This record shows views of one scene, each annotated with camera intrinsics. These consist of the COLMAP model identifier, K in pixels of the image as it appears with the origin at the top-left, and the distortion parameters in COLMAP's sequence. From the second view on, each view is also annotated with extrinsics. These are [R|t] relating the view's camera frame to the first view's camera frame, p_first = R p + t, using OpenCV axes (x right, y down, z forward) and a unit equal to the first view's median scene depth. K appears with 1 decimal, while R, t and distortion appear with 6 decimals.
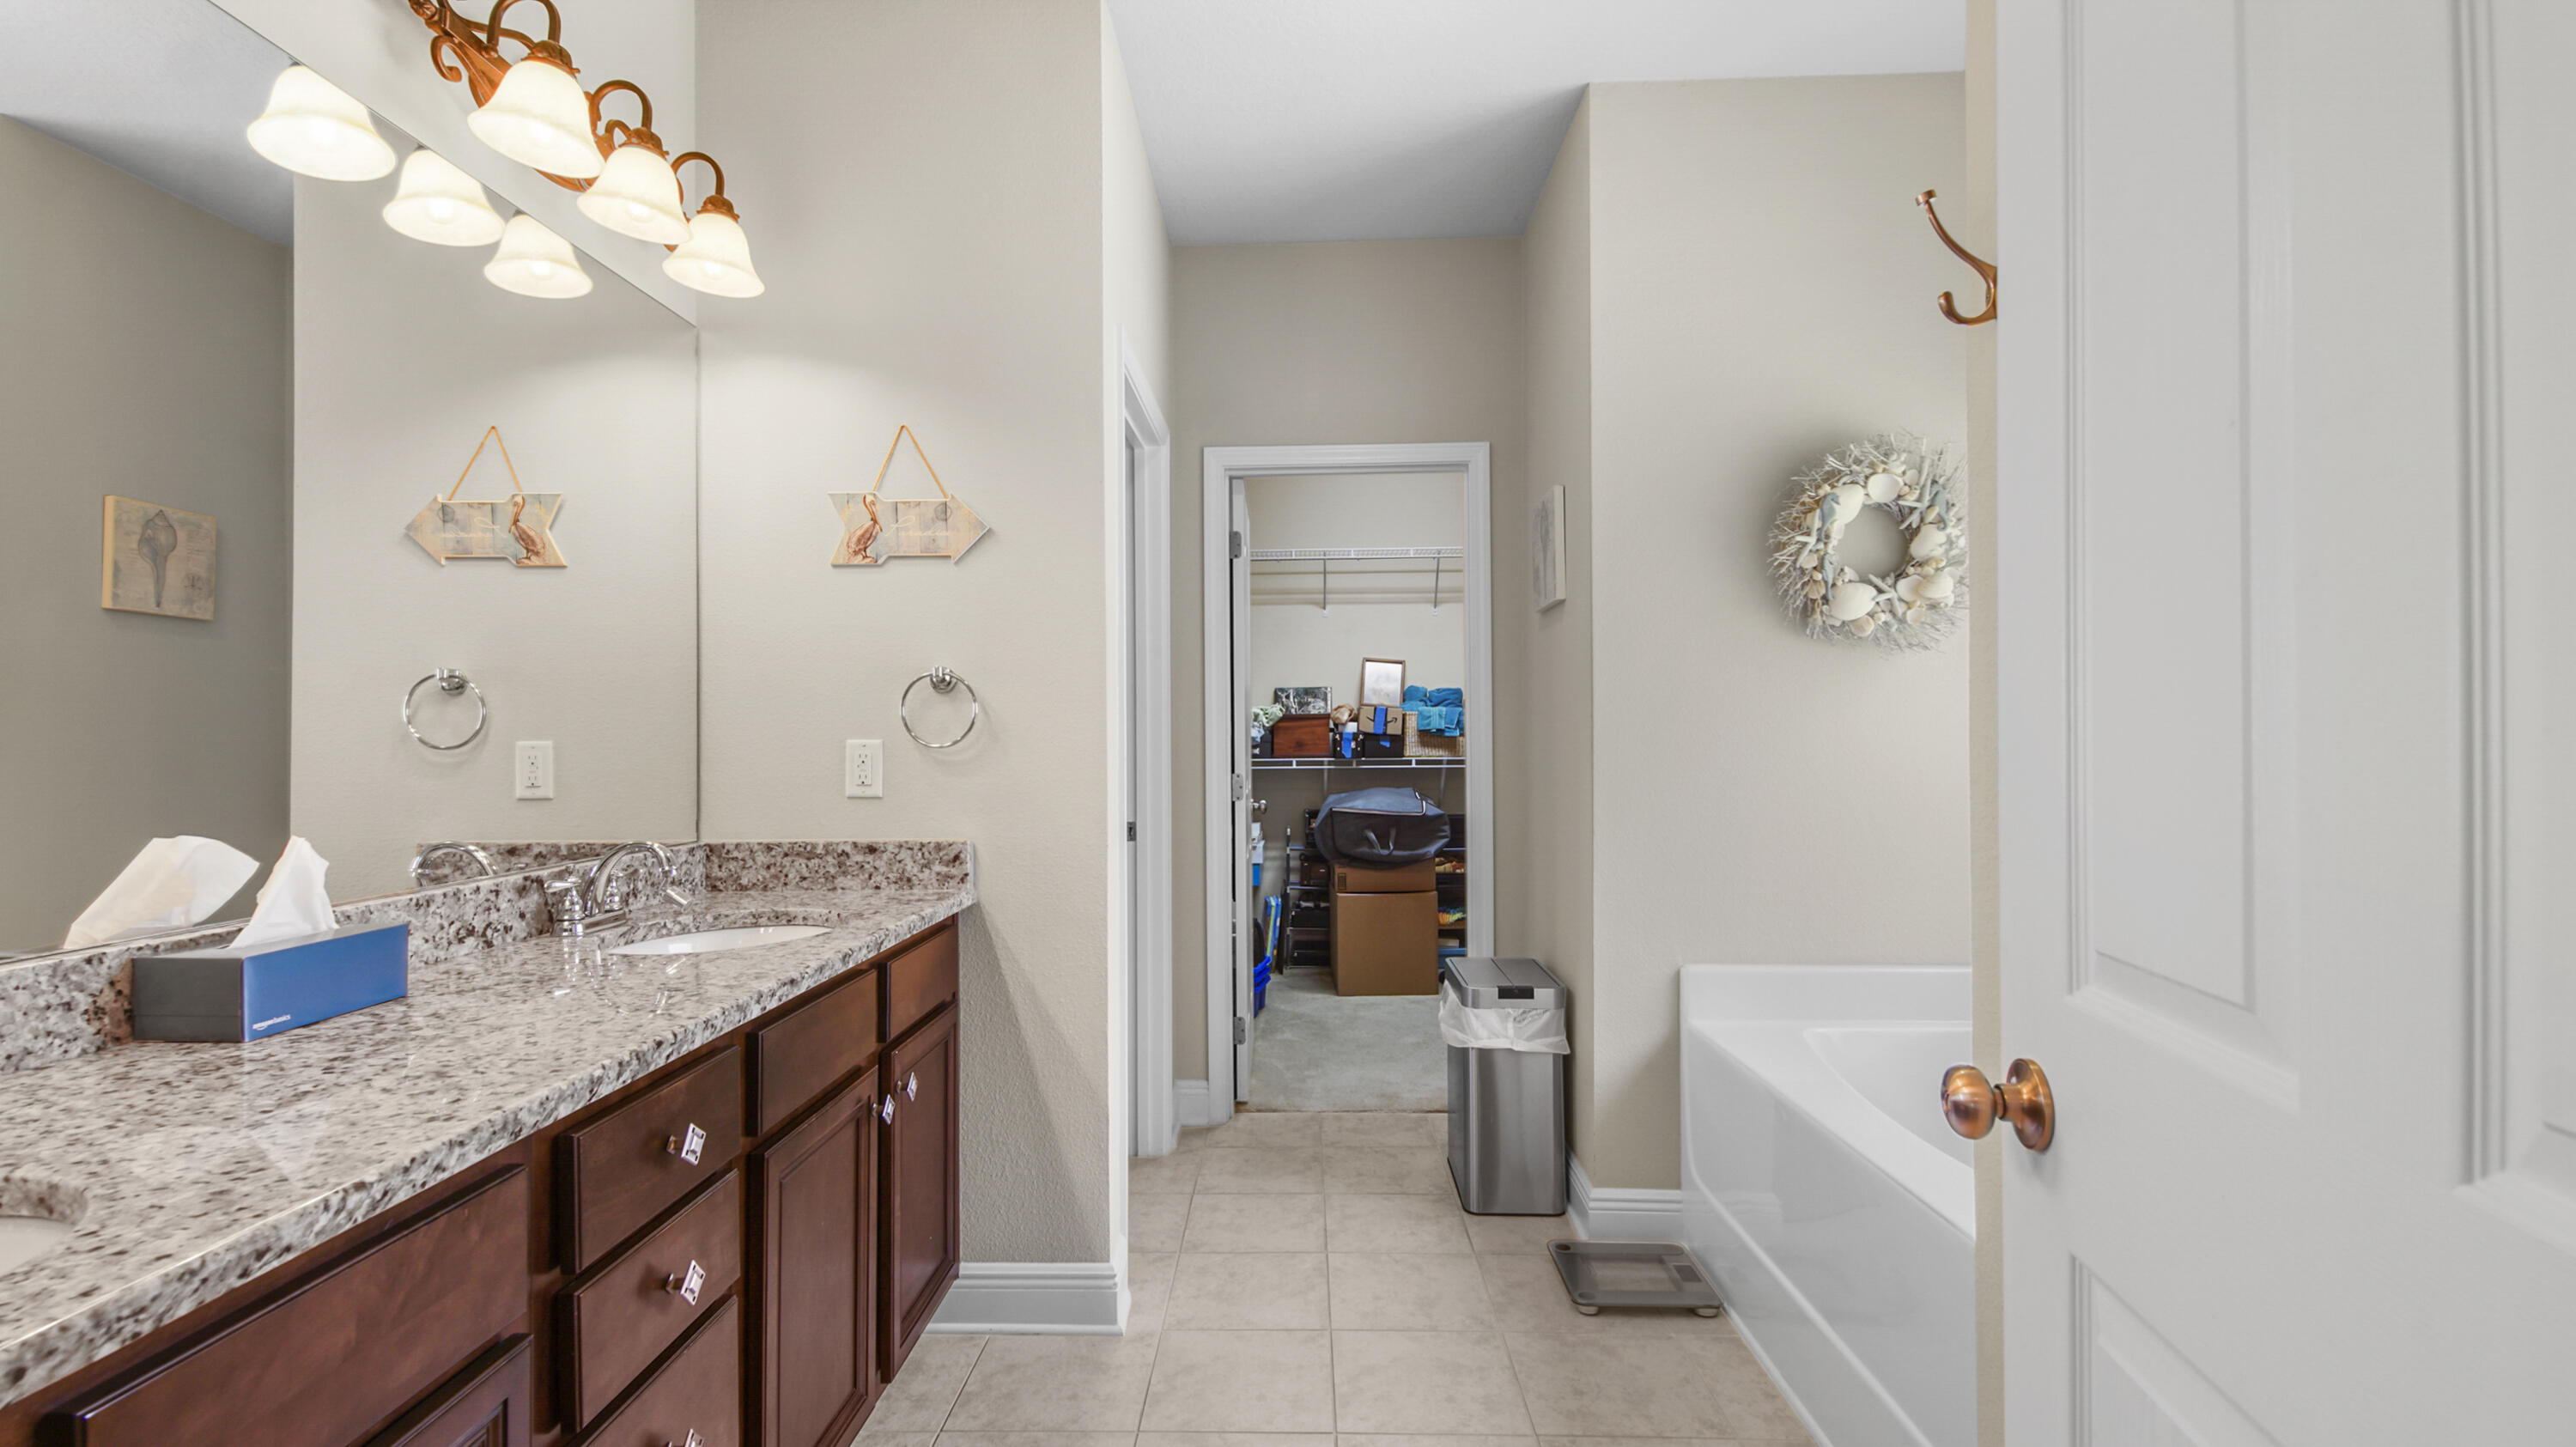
lens RADIAL K [[1131.6, 0, 1272.3], [0, 1131.6, 743.6], [0, 0, 1]] dist [0.034921, -0.020778]
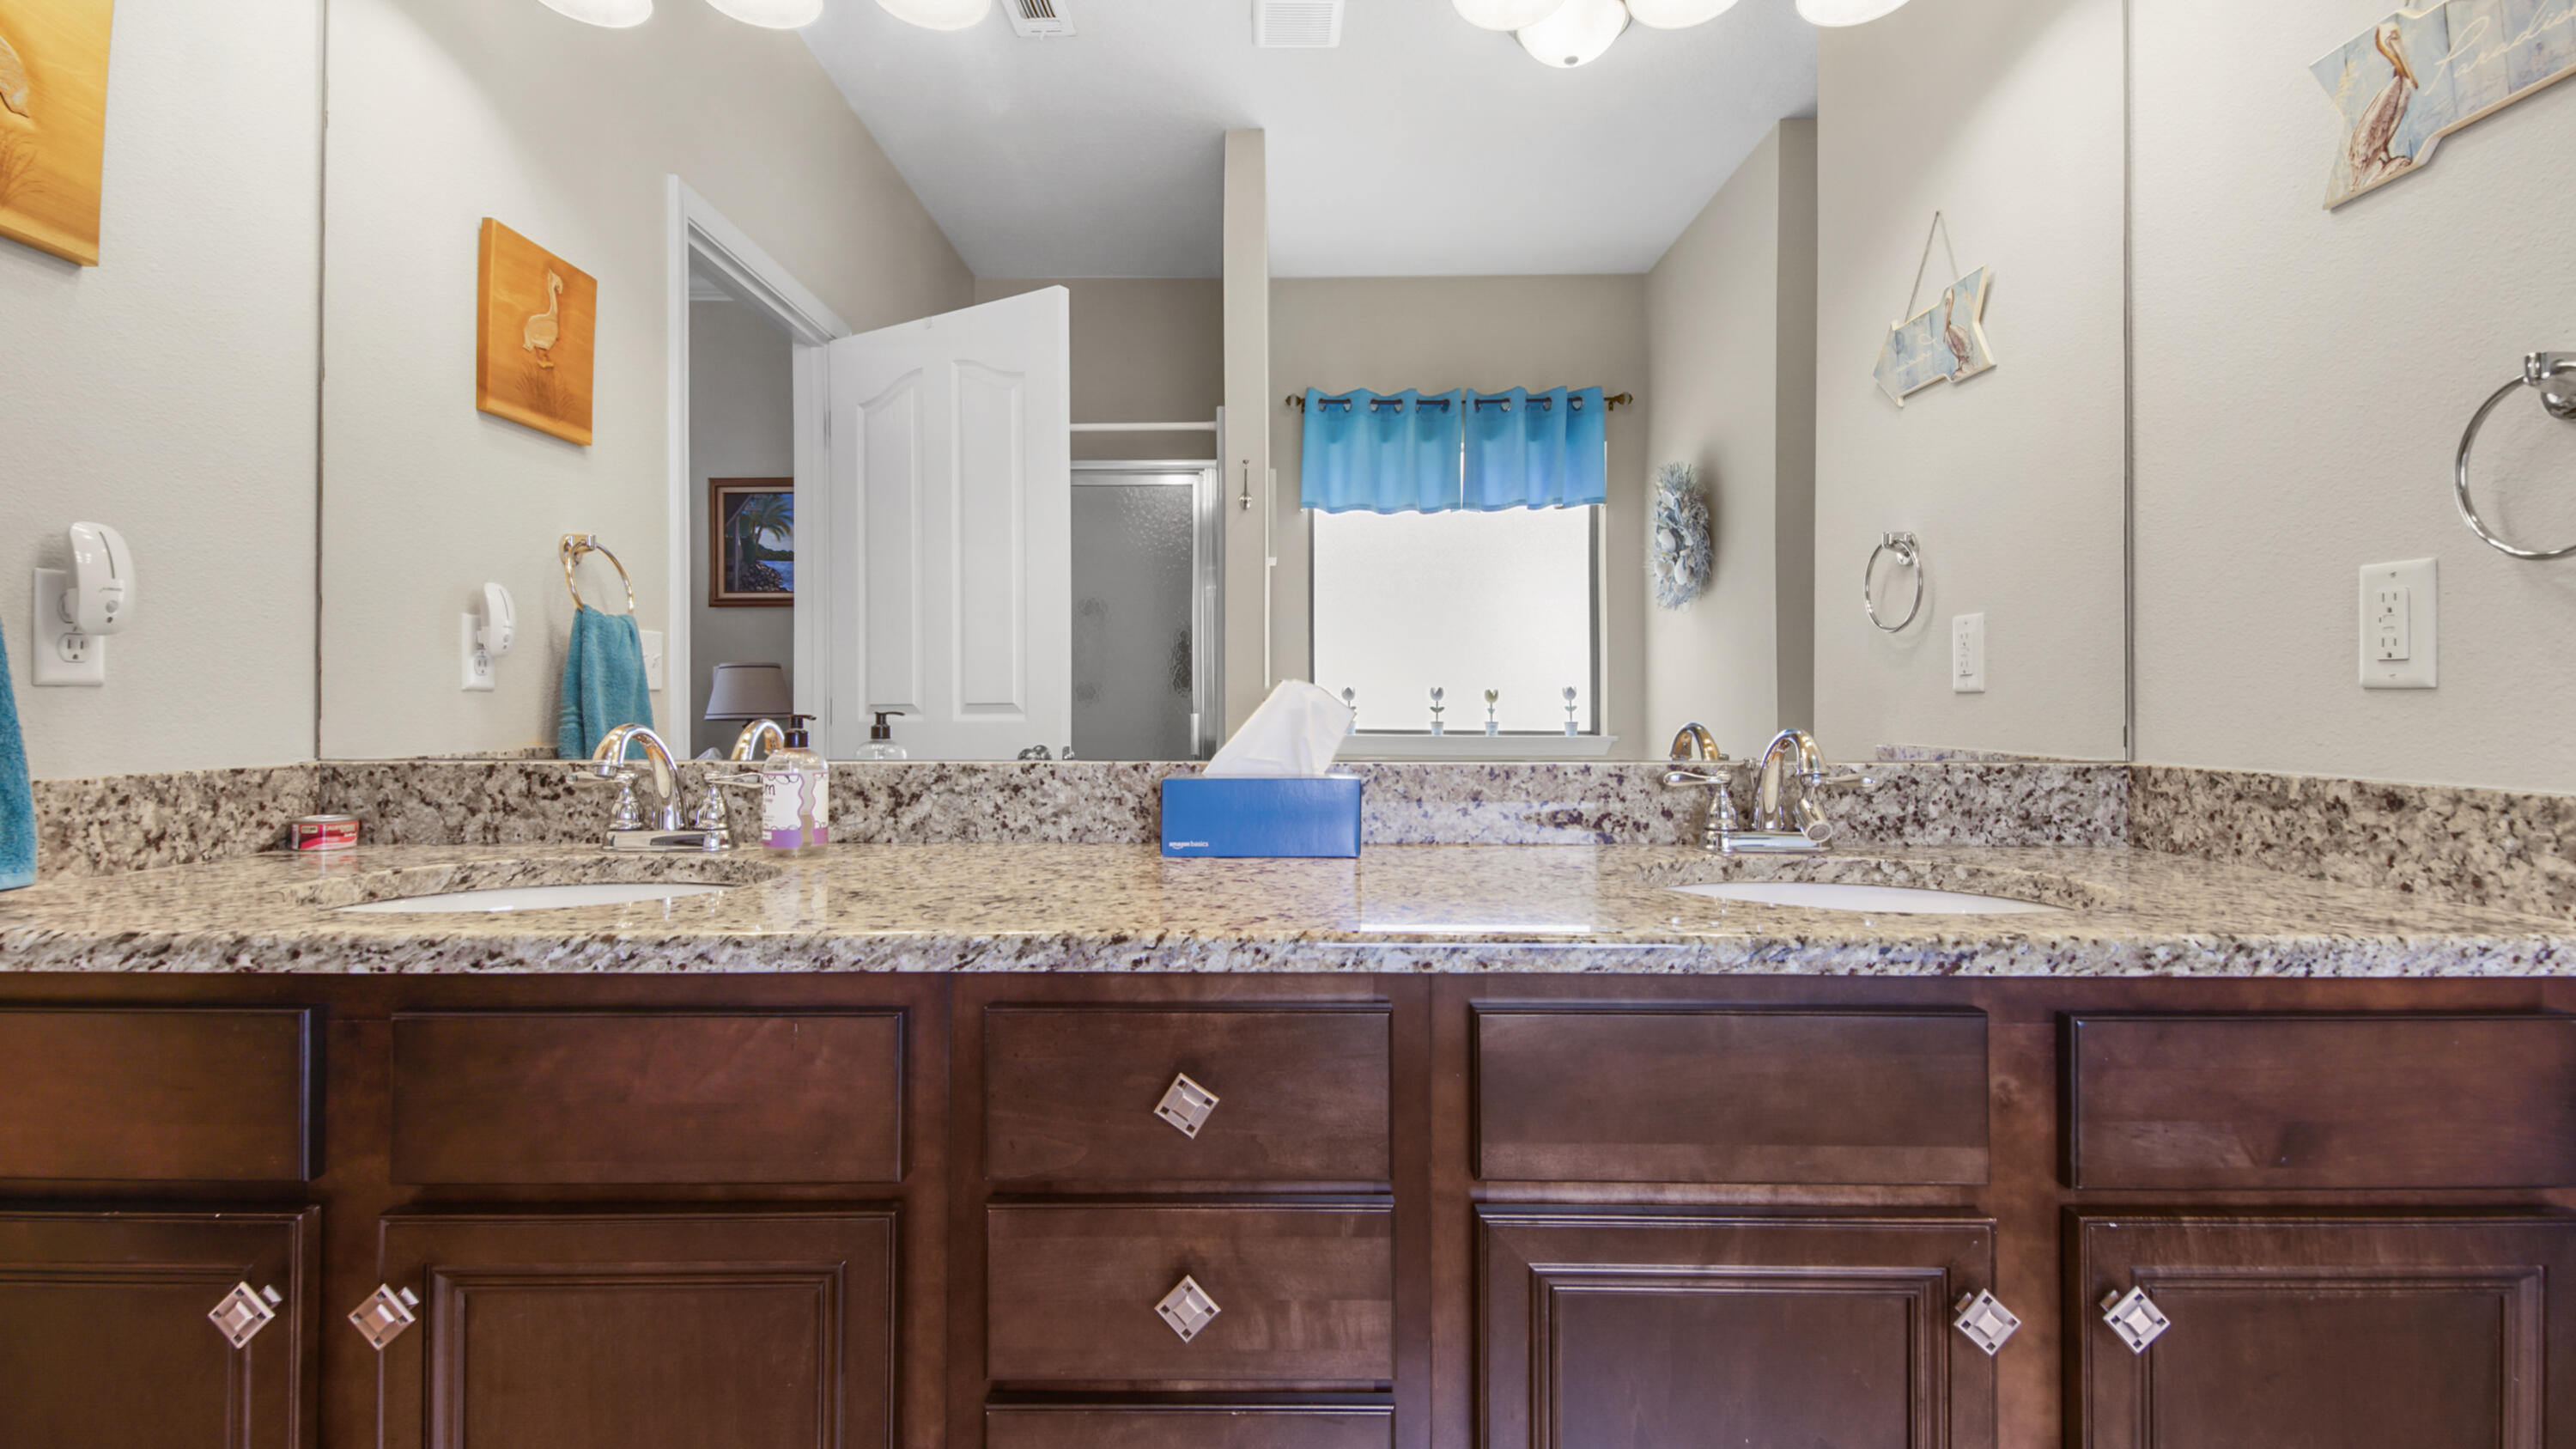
lens RADIAL K [[1150.9, 0, 1280.2], [0, 1150.9, 703.6], [0, 0, 1]] dist [0.040101, -0.027866]
pose [[0.022832, 0.008502, -0.999703, 0.134040], [-0.005268, 0.999951, 0.008384, 0.069114], [0.999725, 0.005075, 0.022875, 0.715471]]
